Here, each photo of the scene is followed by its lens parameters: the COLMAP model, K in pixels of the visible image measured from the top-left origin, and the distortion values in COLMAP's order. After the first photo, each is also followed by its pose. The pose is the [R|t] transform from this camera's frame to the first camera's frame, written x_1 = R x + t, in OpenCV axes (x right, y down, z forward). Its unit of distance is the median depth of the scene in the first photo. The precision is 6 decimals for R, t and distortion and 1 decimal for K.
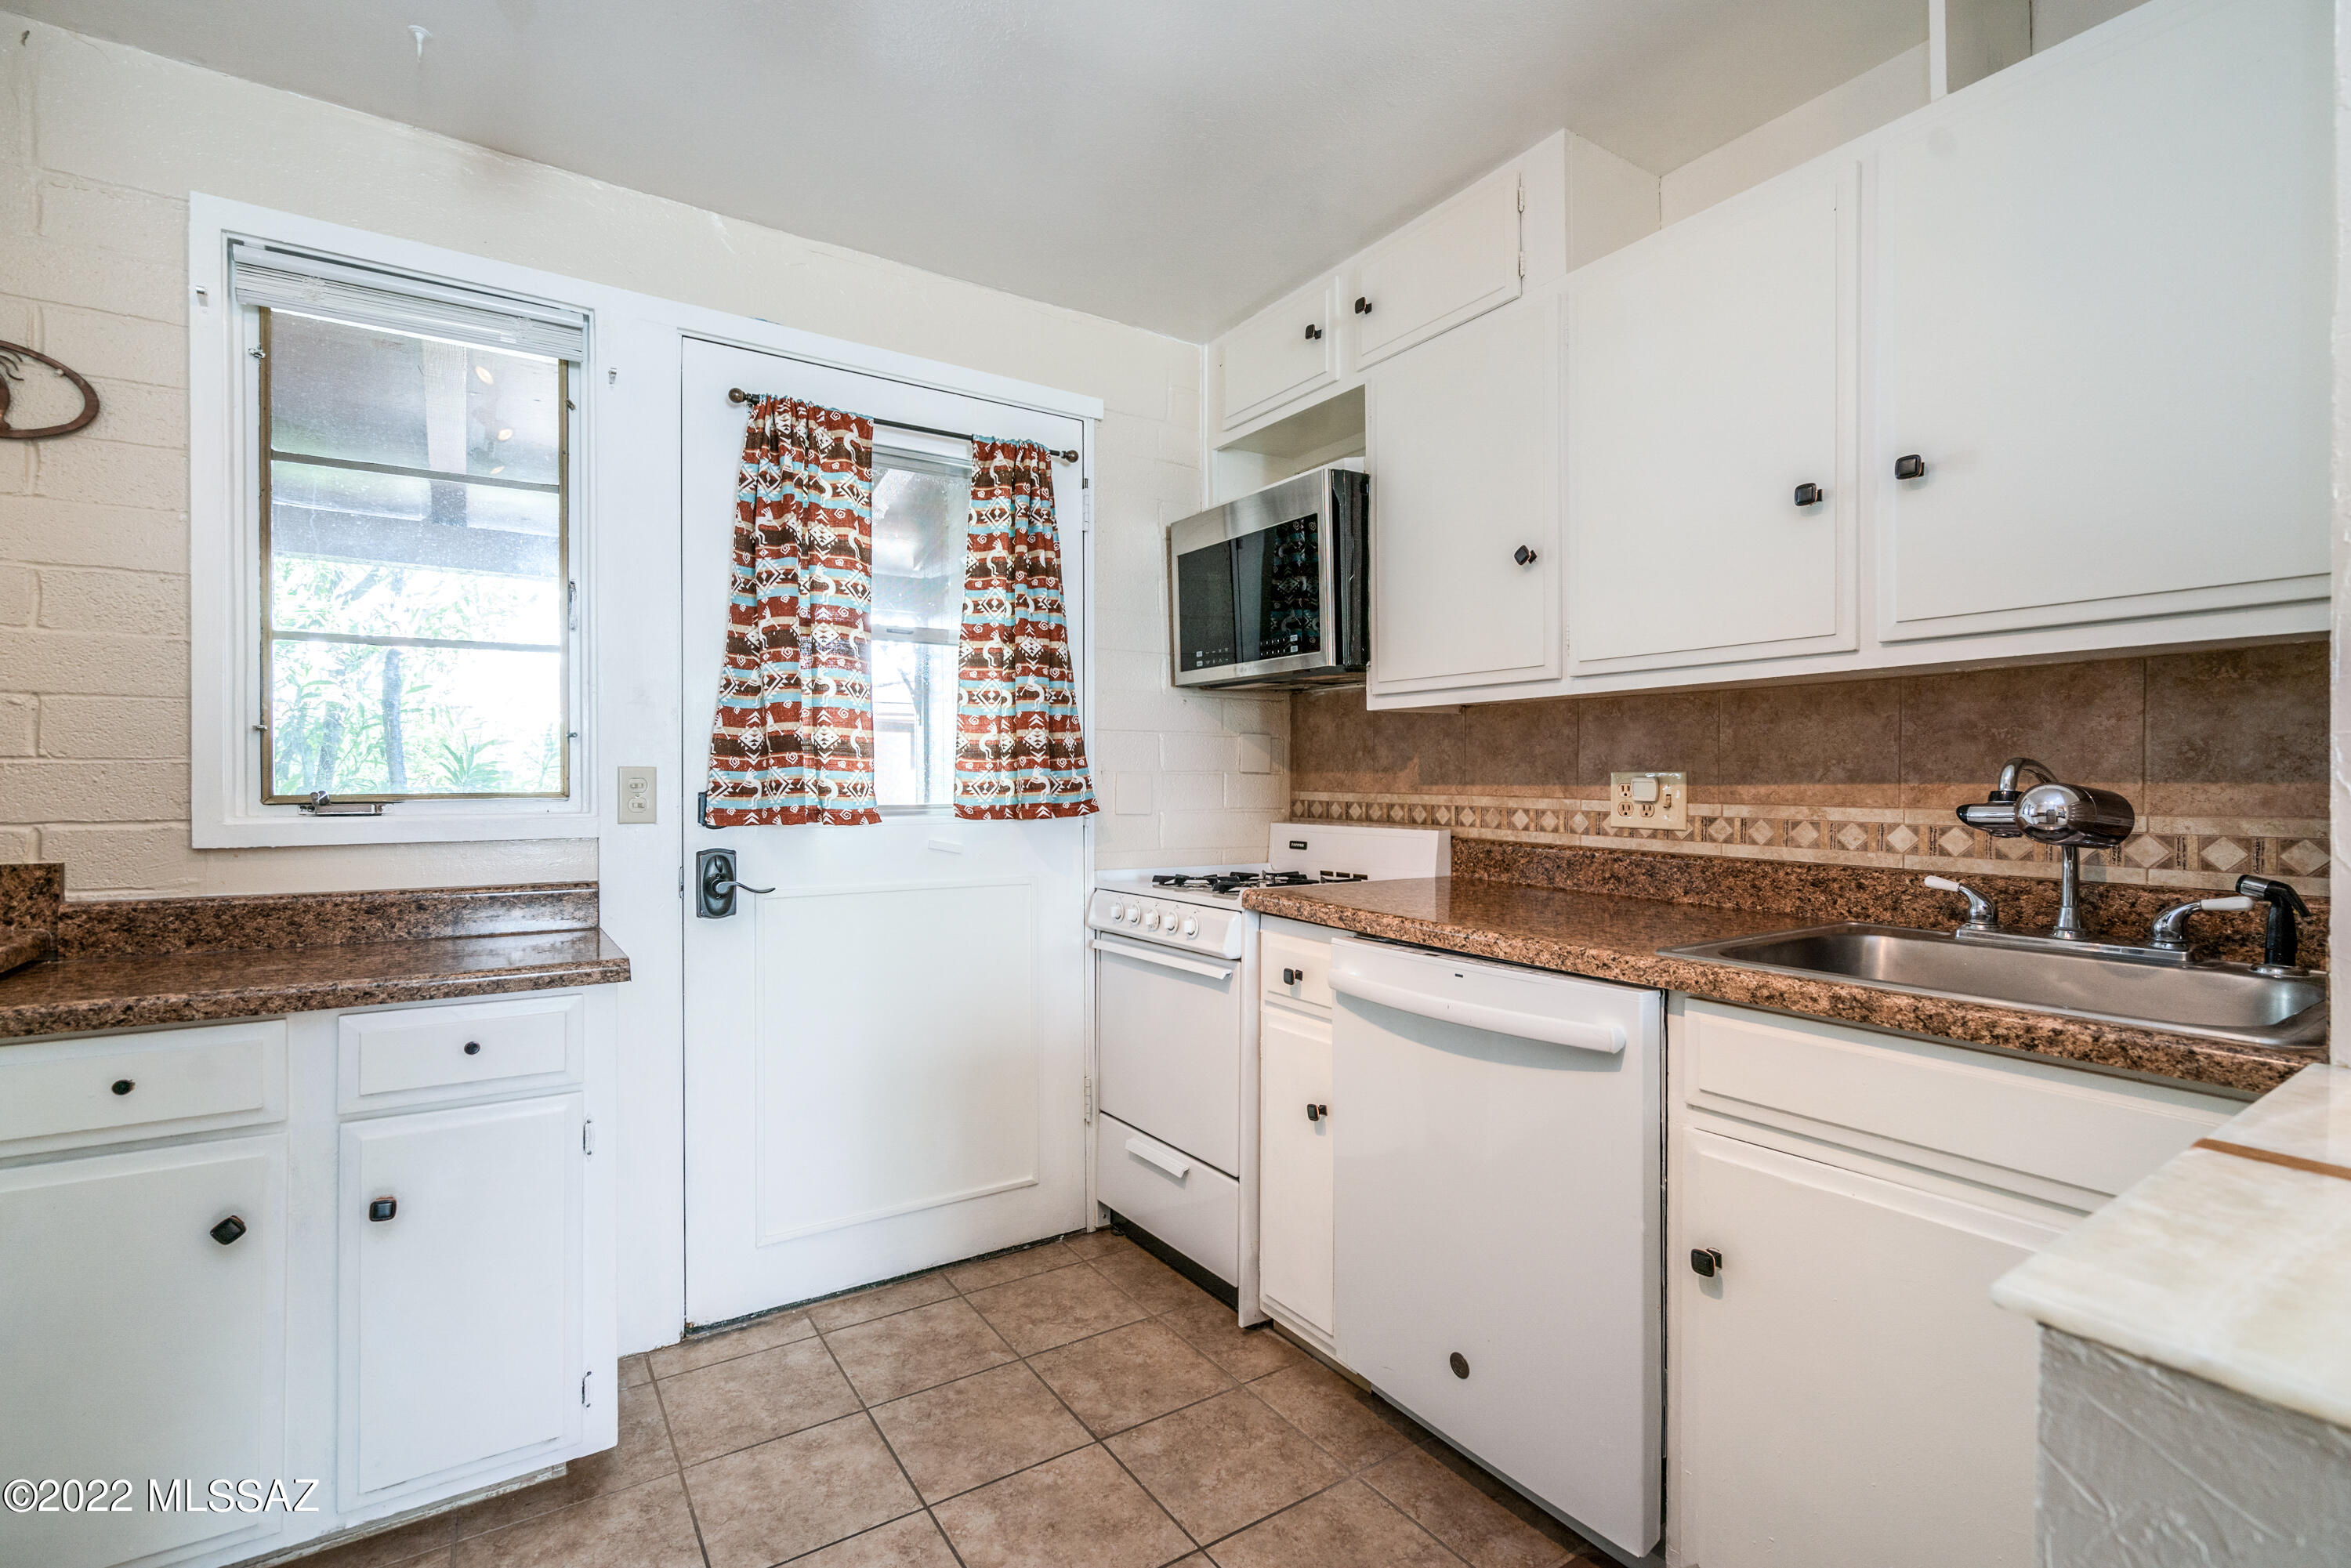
lens RADIAL K [[1039.3, 0, 1202.3], [0, 1039.3, 788.8], [0, 0, 1]] dist [0.002543, 0.000221]
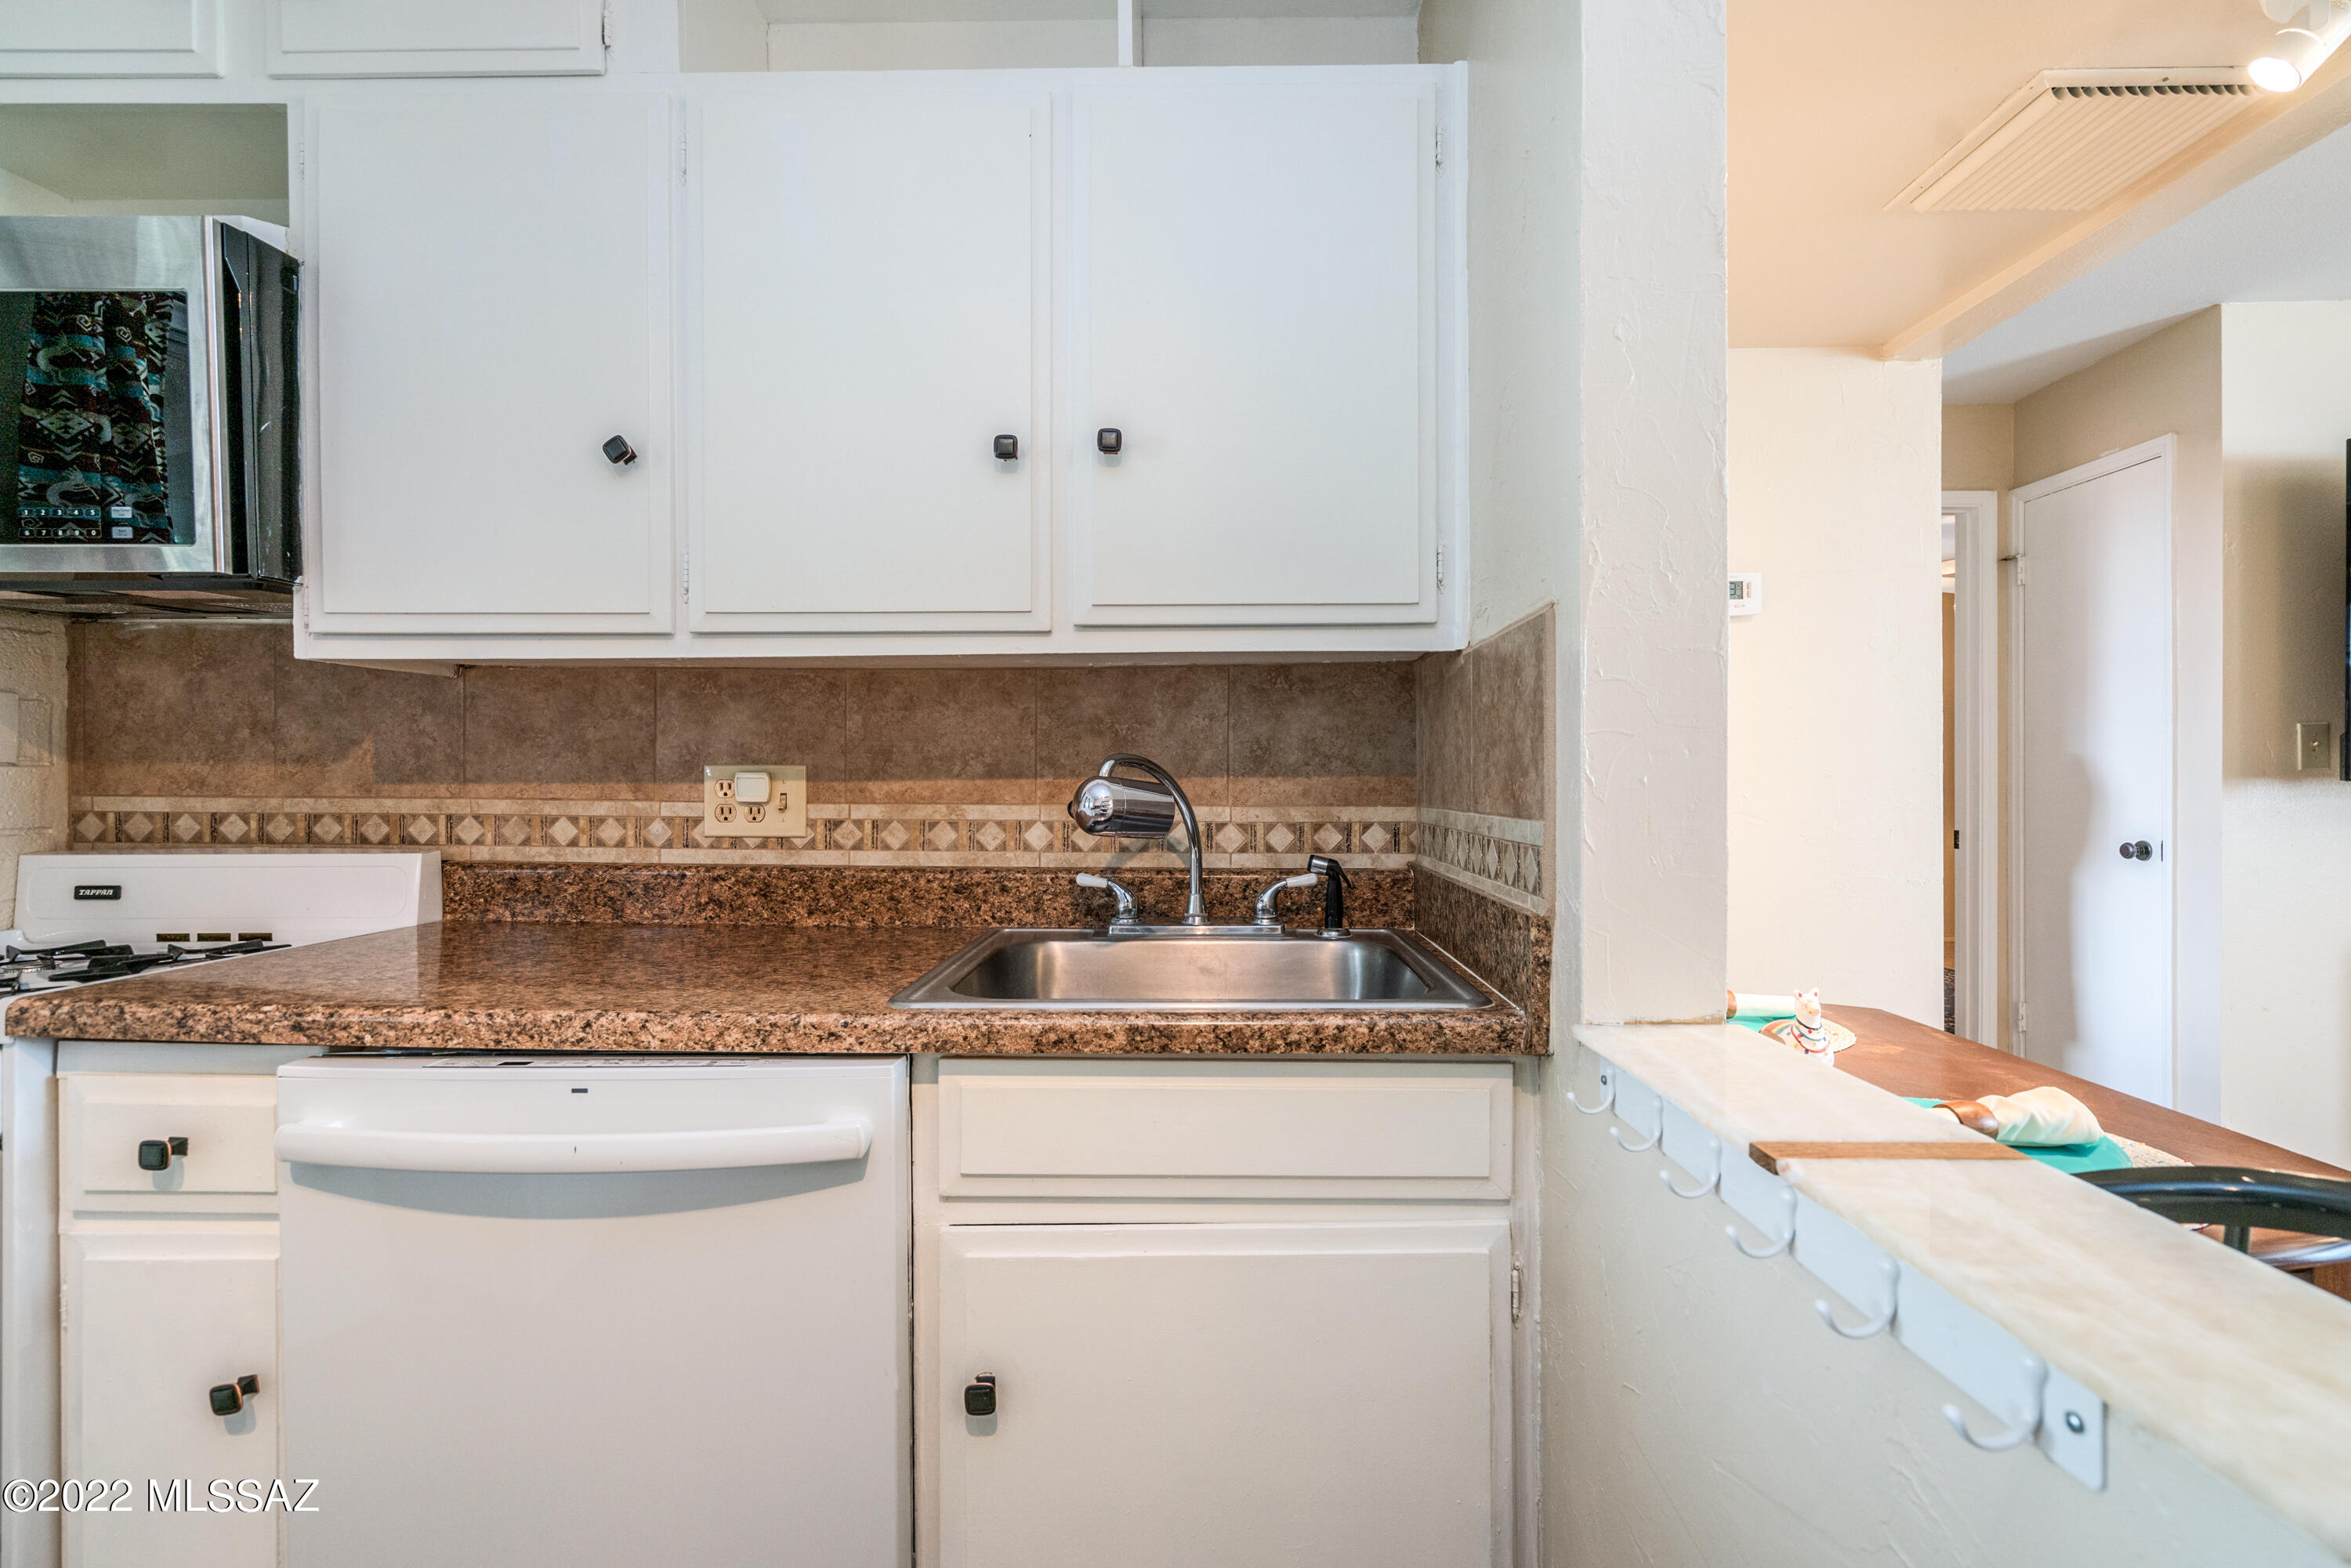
lens RADIAL K [[1072.9, 0, 1175.5], [0, 1072.9, 784.0], [0, 0, 1]] dist [0.002435, 0.000419]
pose [[0.589091, -0.006311, 0.808042, -0.045076], [0.008129, 0.999965, 0.001884, -0.000813], [-0.808026, 0.005459, 0.589122, 0.253570]]
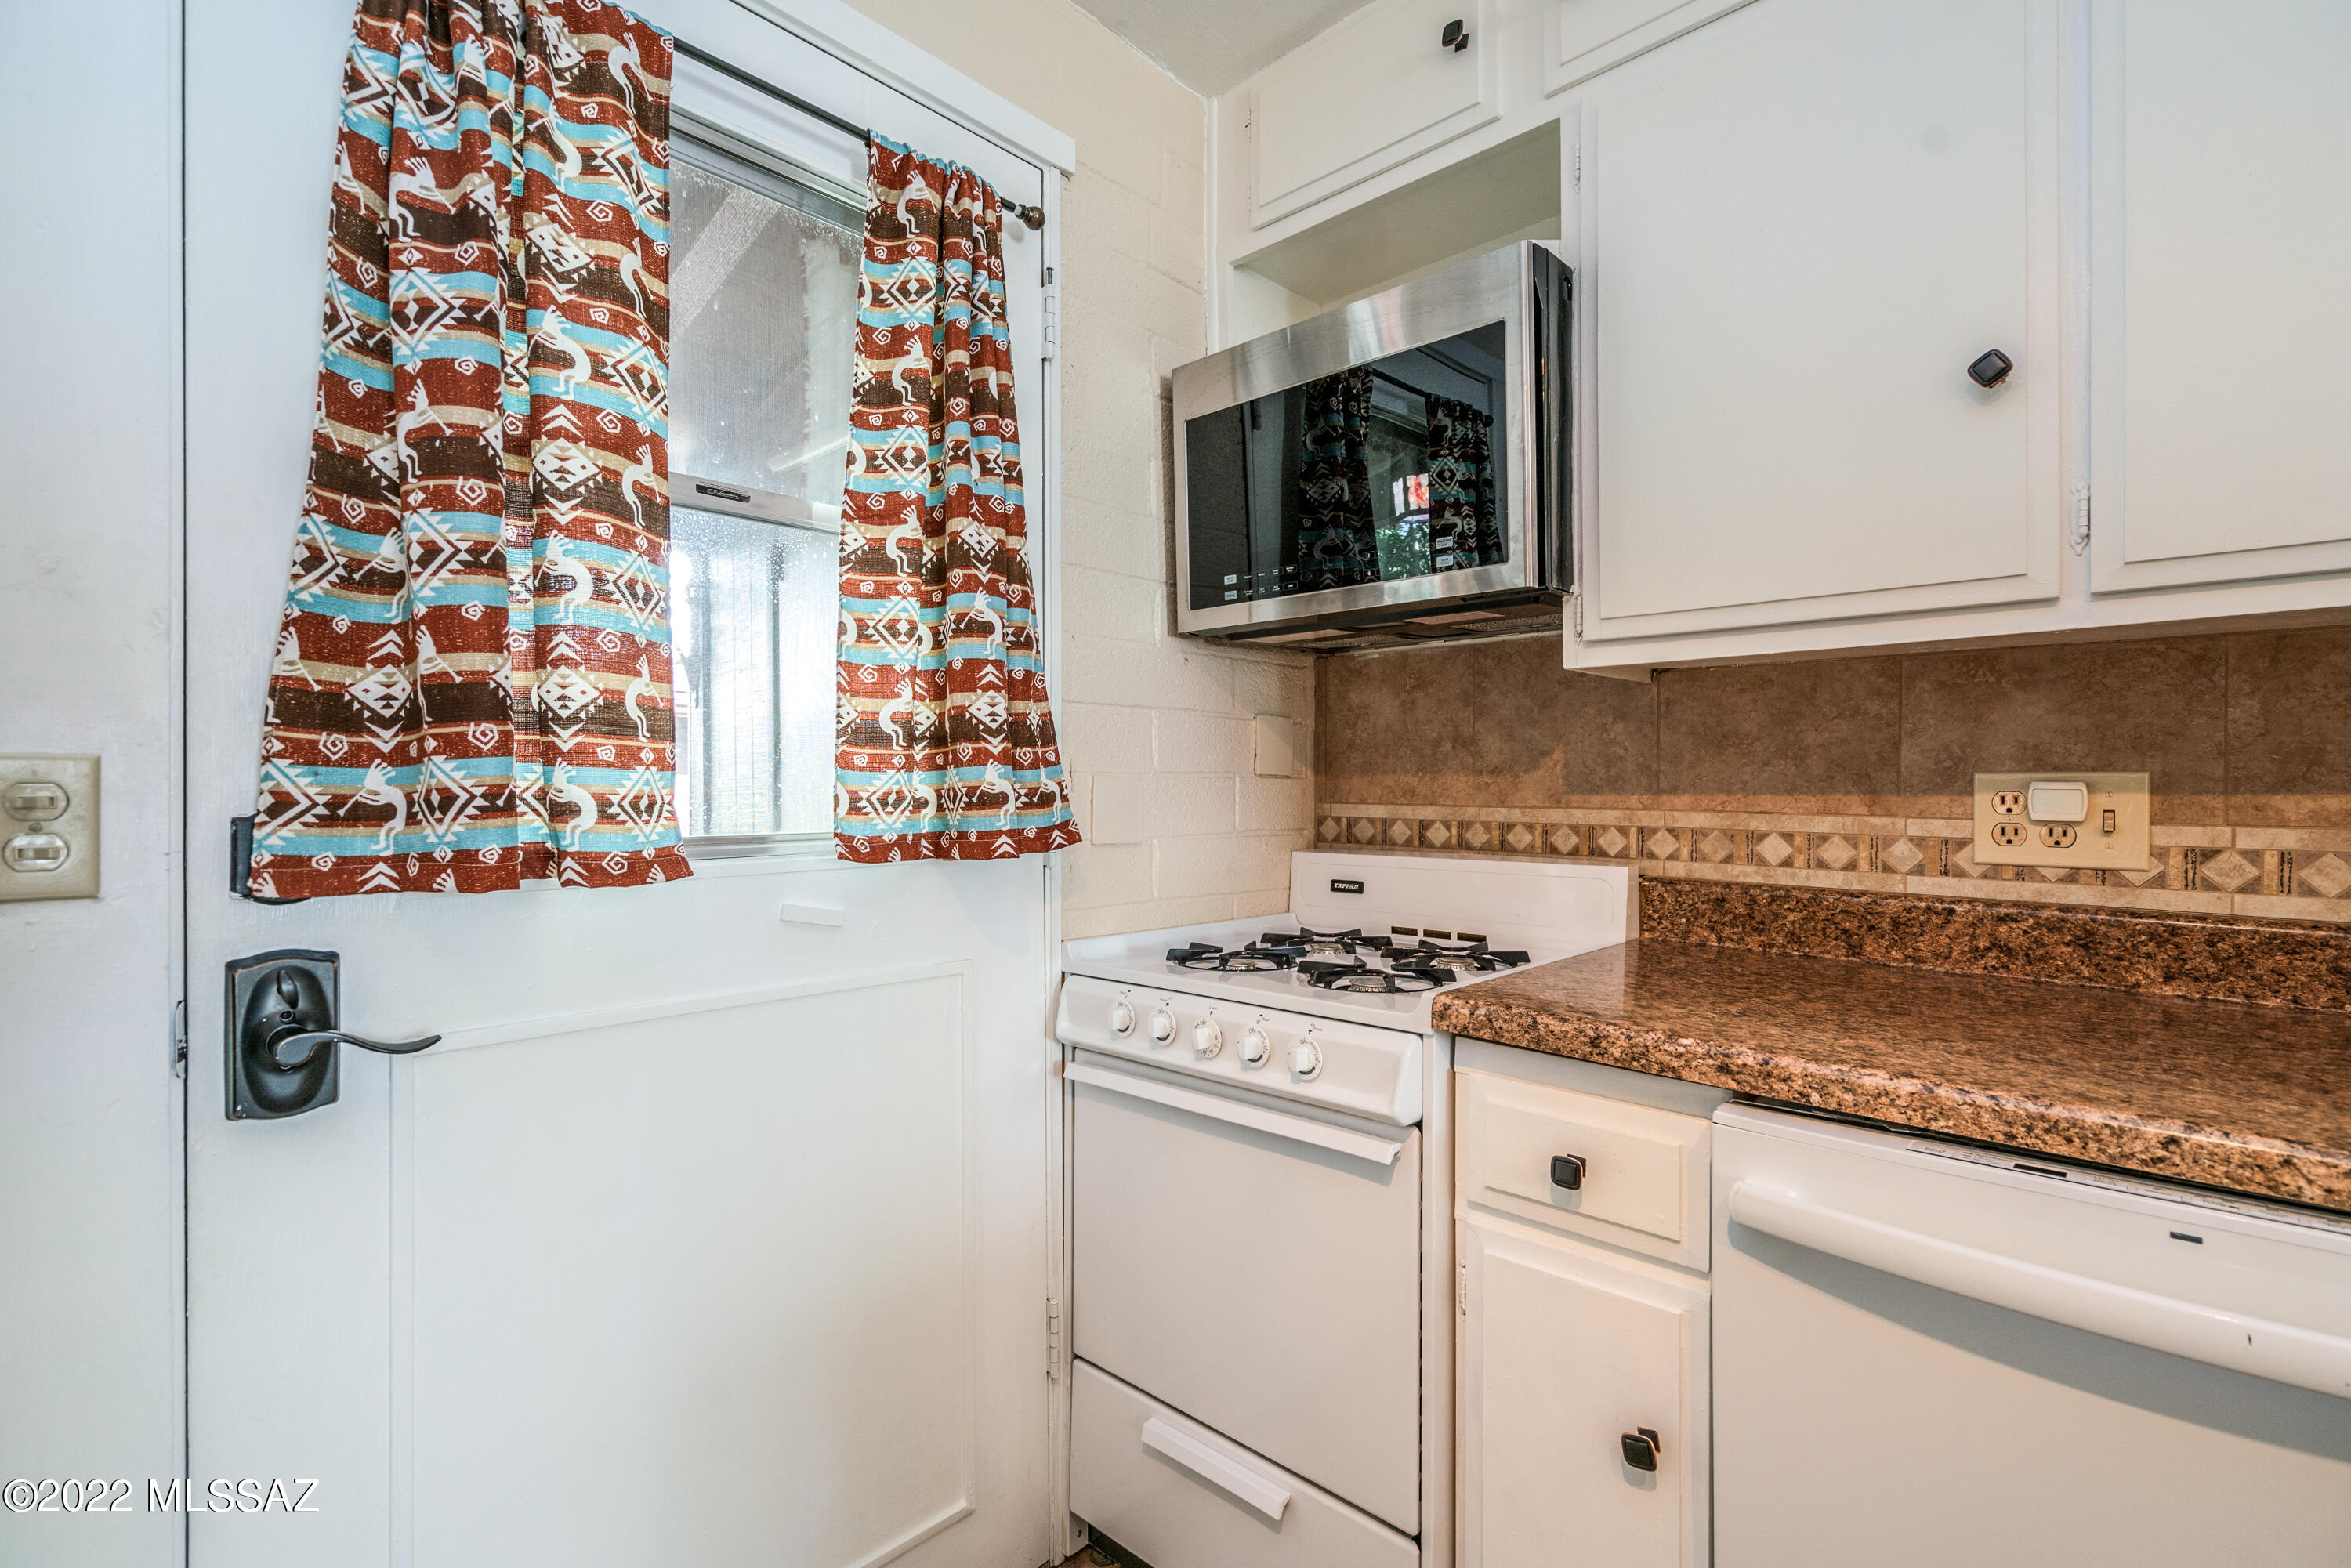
lens RADIAL K [[1065.3, 0, 1183.1], [0, 1065.3, 787.9], [0, 0, 1]] dist [0.002754, 0.001509]
pose [[0.980040, -0.001145, 0.198798, -0.189938], [0.002634, 0.999970, -0.007225, -0.004114], [-0.198783, 0.007605, 0.980014, 0.487412]]
